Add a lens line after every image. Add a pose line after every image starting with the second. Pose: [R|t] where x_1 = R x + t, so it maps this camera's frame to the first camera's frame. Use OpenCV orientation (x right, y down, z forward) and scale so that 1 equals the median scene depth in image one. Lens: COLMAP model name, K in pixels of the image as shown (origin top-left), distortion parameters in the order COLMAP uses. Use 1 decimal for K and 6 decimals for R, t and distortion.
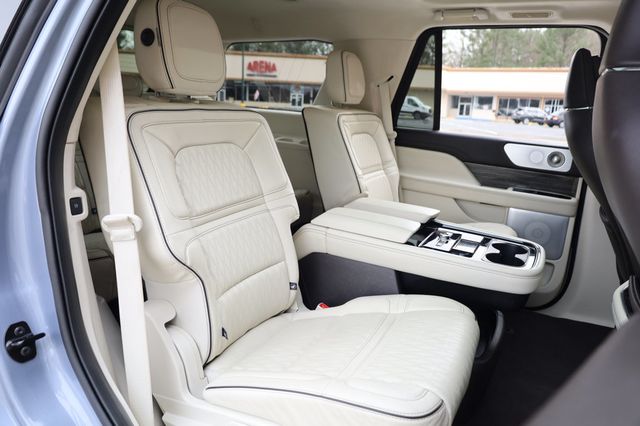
lens RADIAL K [[466.3, 0, 320.9], [0, 466.3, 209.0], [0, 0, 1]] dist [-0.008266, -0.009376]
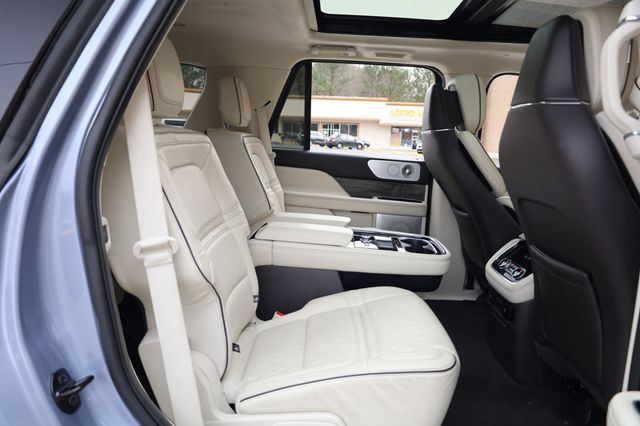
lens RADIAL K [[466.3, 0, 315.4], [0, 466.3, 214.0], [0, 0, 1]] dist [-0.008266, -0.009376]
pose [[0.900333, -0.078817, 0.428004, -0.254217], [0.095669, 0.995251, -0.017969, 0.005014], [-0.424555, 0.057125, 0.903598, -0.009958]]
